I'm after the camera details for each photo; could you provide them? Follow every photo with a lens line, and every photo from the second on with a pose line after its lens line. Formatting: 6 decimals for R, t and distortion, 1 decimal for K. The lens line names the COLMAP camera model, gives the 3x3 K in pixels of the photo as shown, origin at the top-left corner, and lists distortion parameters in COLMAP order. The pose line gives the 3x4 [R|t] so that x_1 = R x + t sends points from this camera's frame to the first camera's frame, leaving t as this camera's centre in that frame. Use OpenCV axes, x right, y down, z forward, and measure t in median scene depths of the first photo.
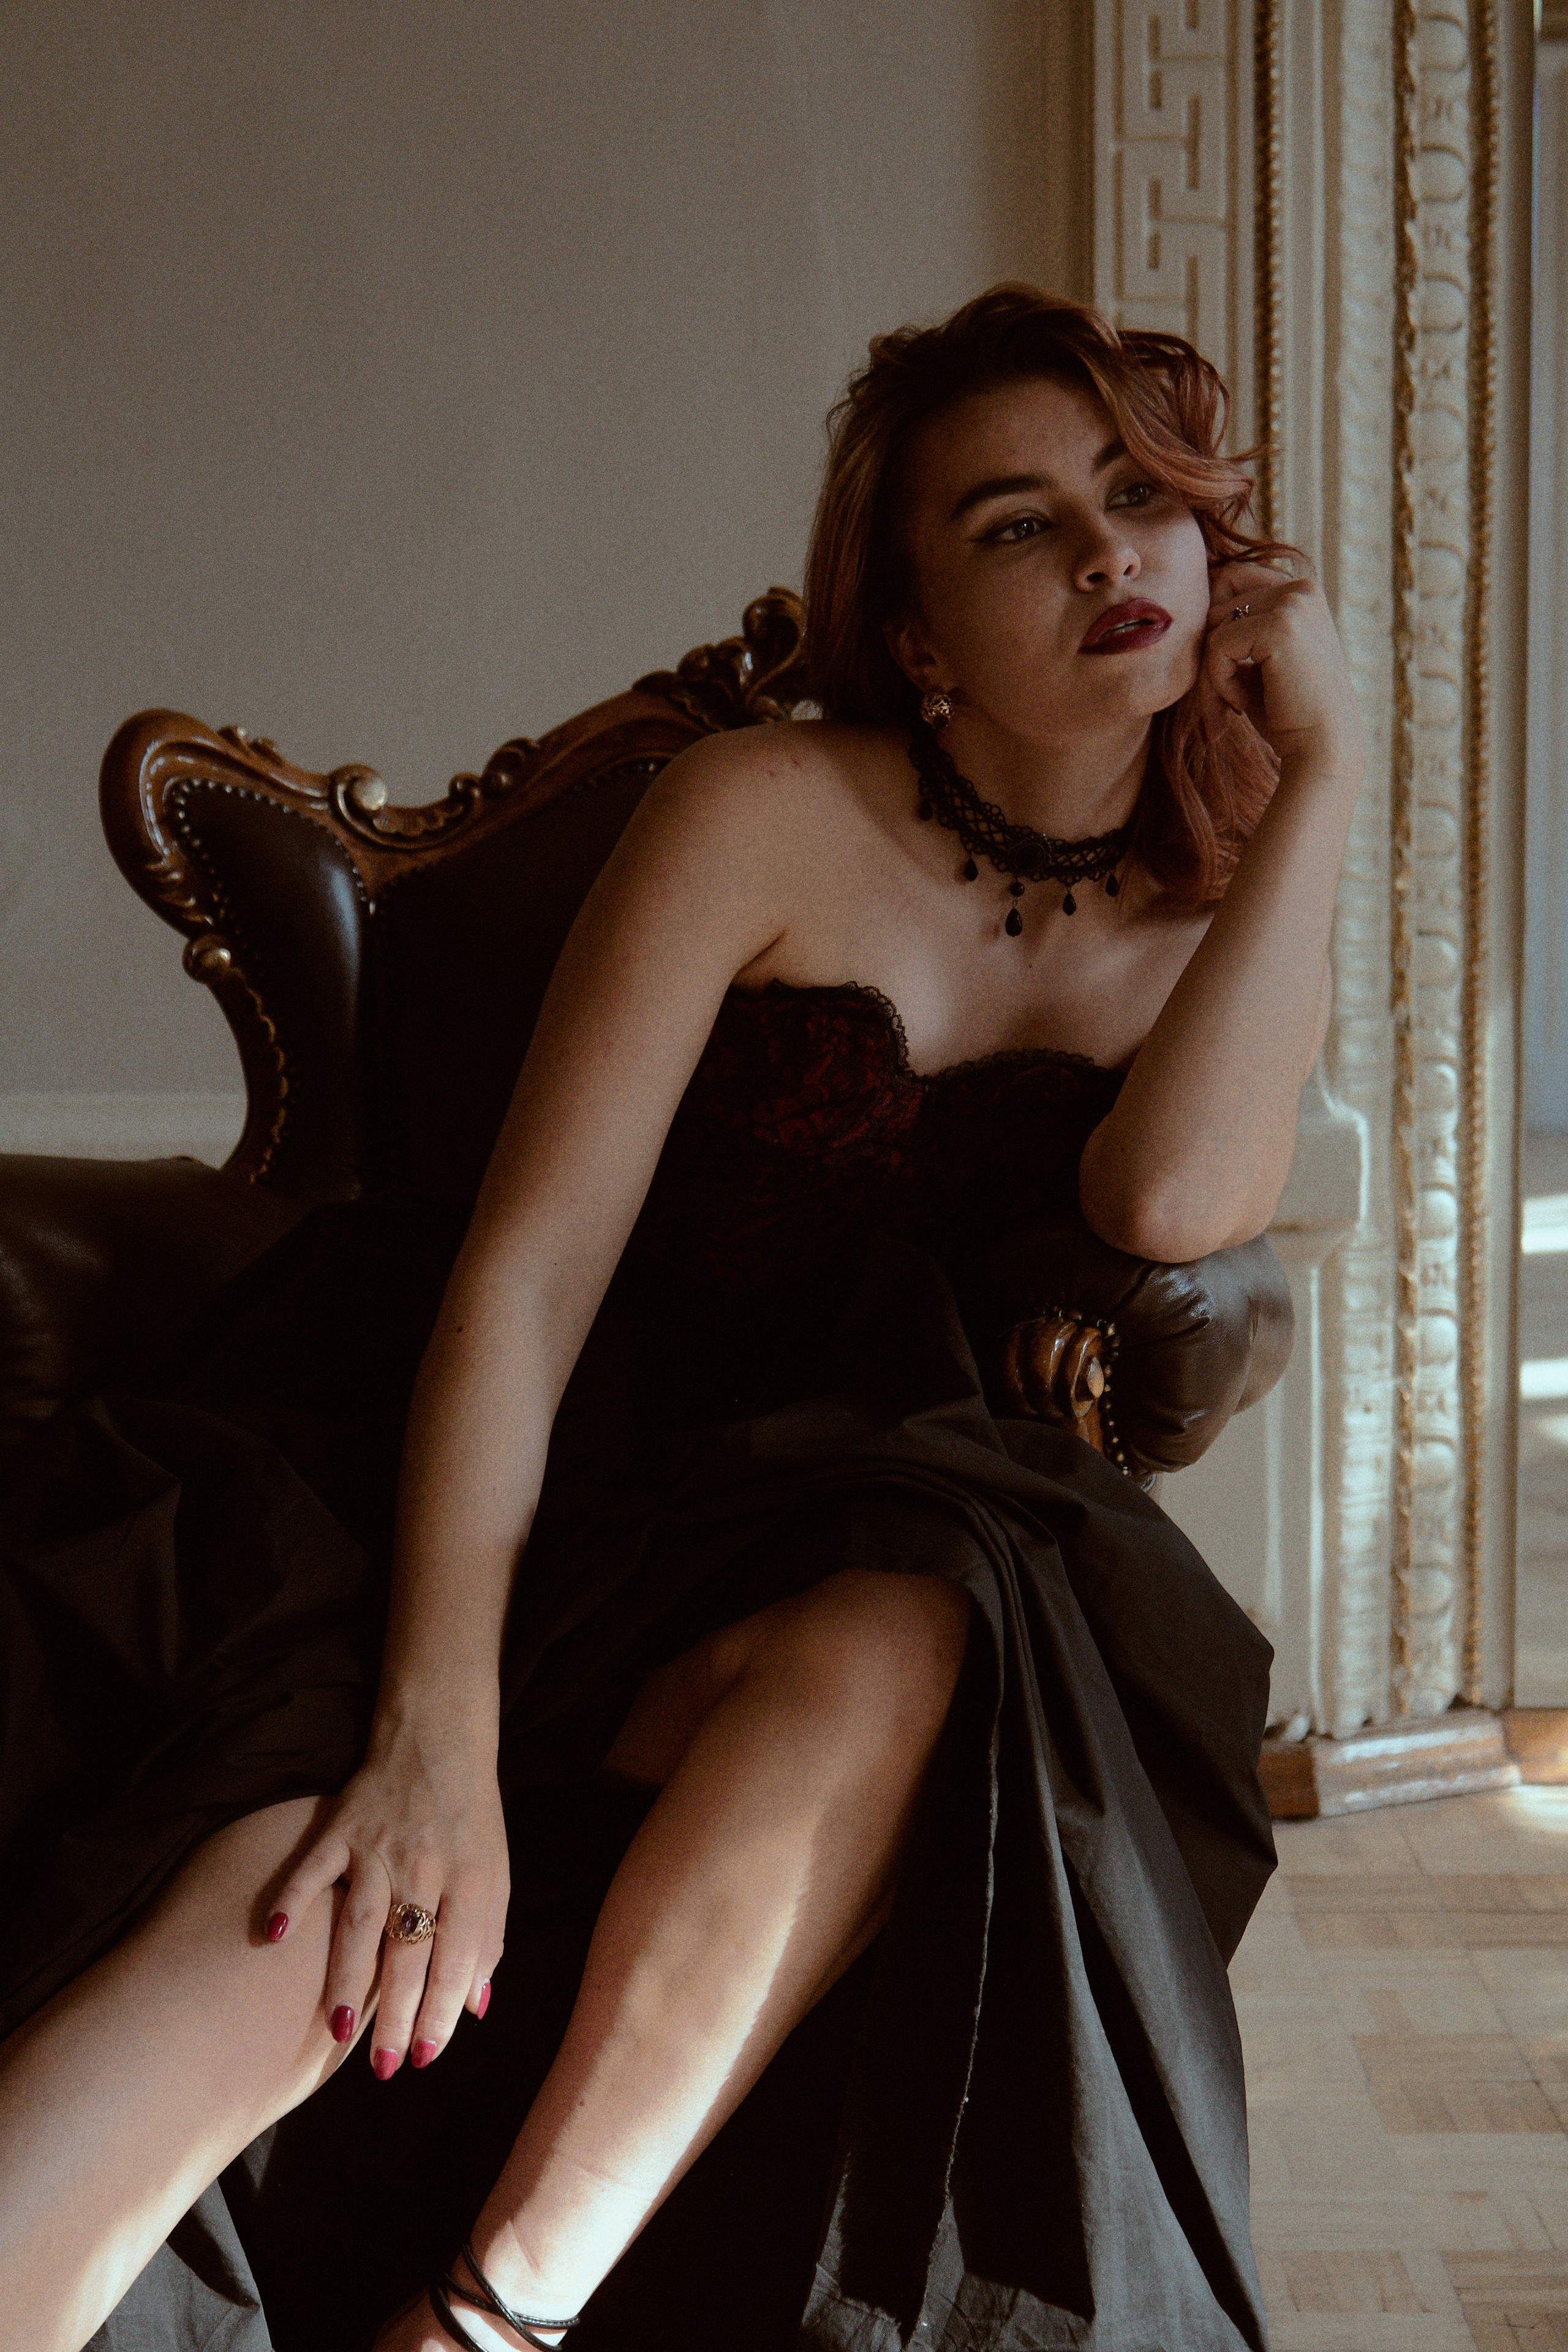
lens RADIAL K [[4717.0, 0, 782.3], [0, 4717.0, 1210.9], [0, 0, 1]] dist [-0.008770, -0.206960]
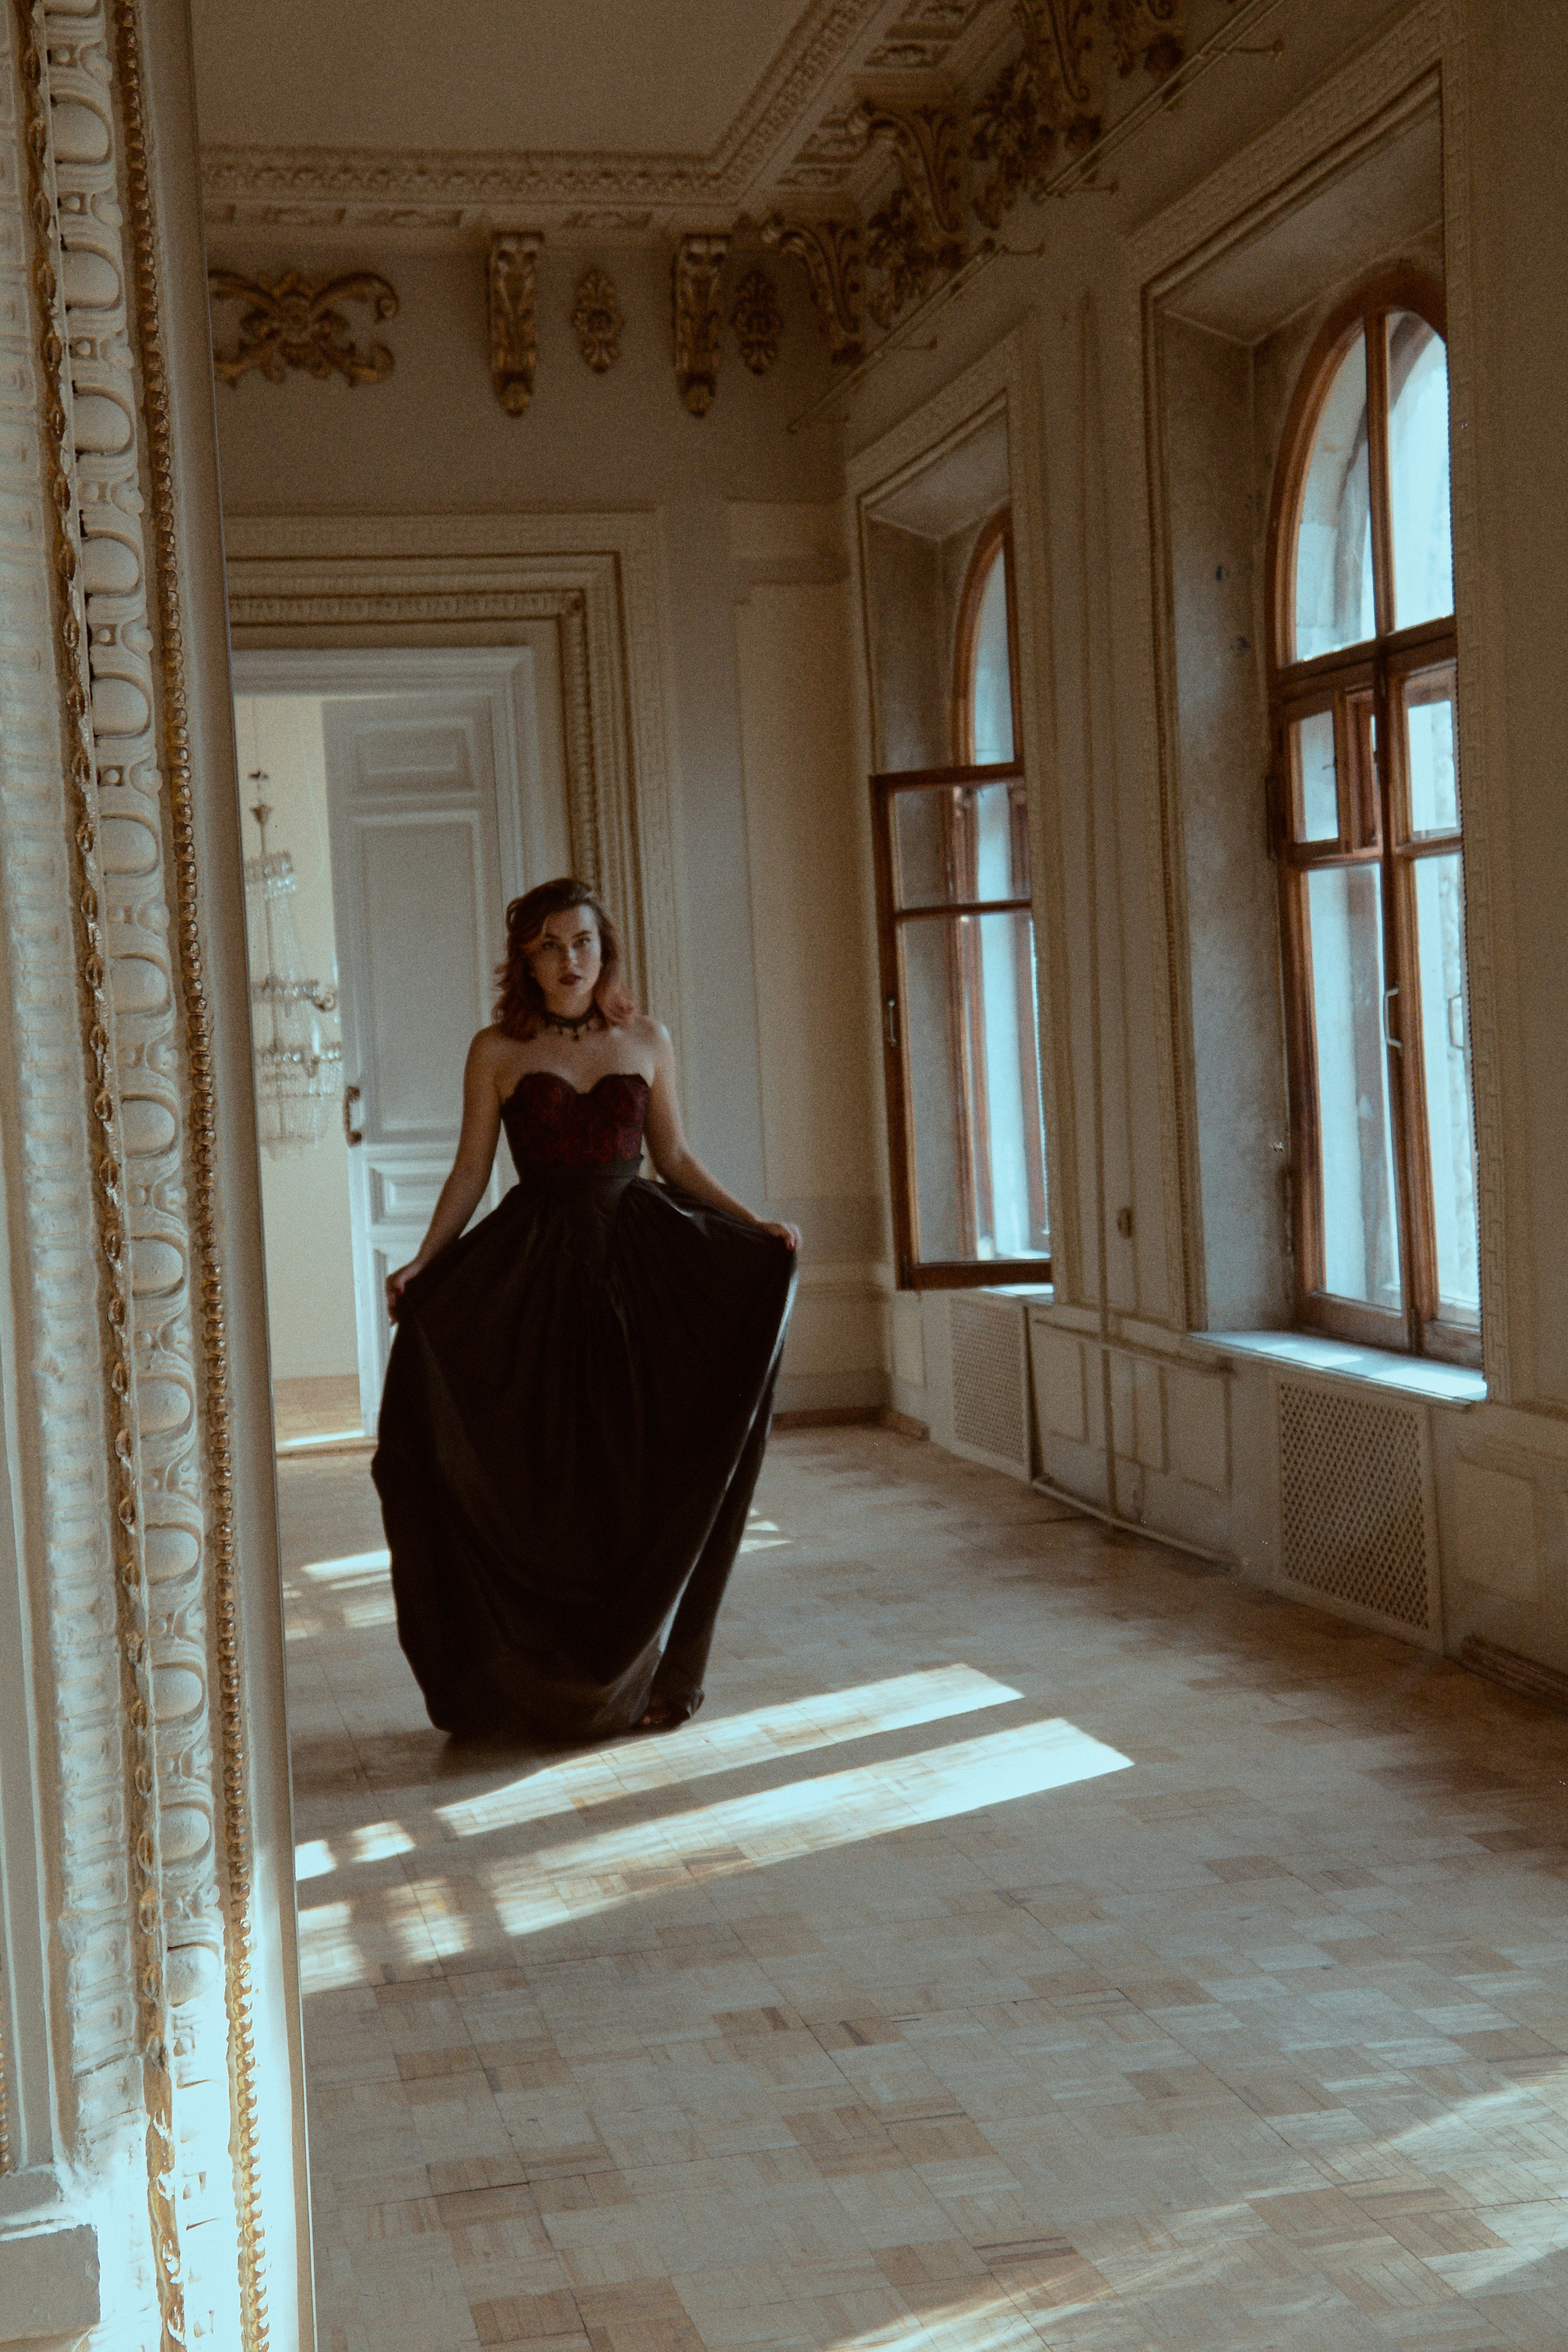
lens RADIAL K [[3067.1, 0, 791.5], [0, 3067.1, 1209.1], [0, 0, 1]] dist [0.099935, -0.037701]
pose [[0.973748, -0.052328, 0.221530, 0.127865], [0.060970, 0.997615, -0.032349, -0.176548], [-0.219309, 0.045007, 0.974617, 0.387395]]
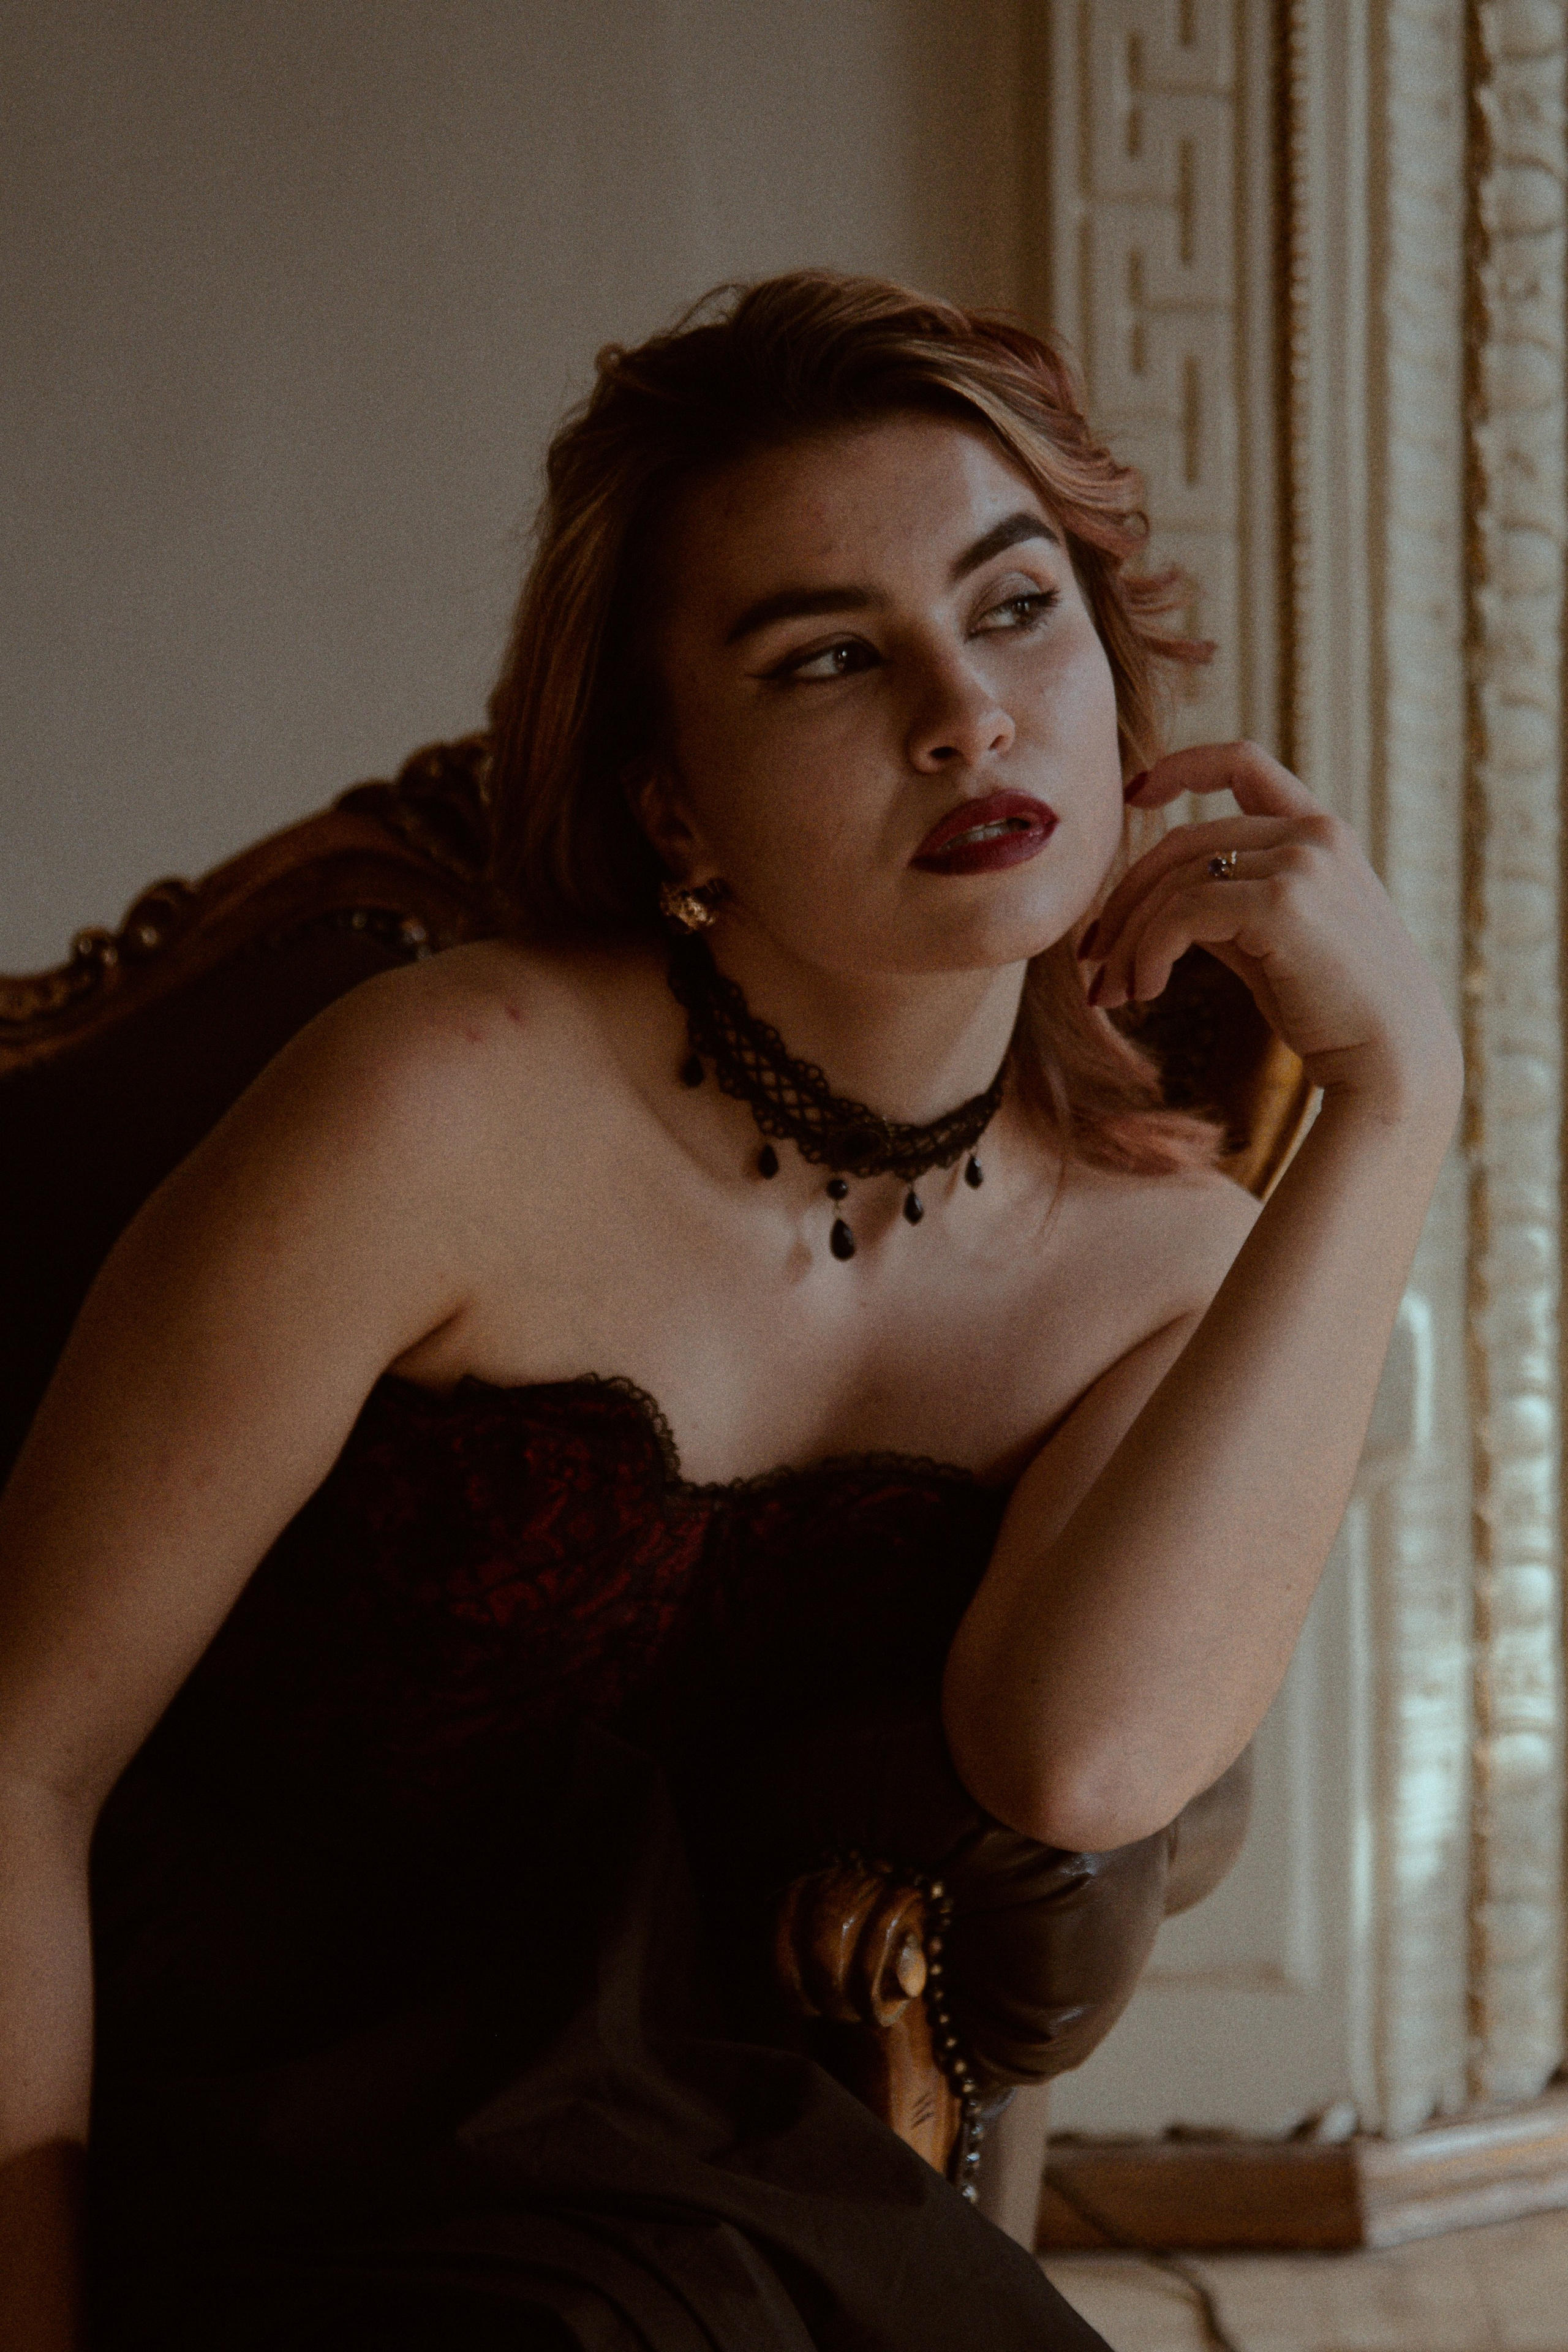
lens RADIAL K [[5457.0, 0, 788.7], [0, 5457.0, 1170.7], [0, 0, 1]] dist [0.005562, 0.098074]
pose [[0.999914, -0.002847, -0.012838, 0.034768], [0.002944, 0.999967, 0.007536, -0.047116], [0.012816, -0.007573, 0.999889, 0.143916]]
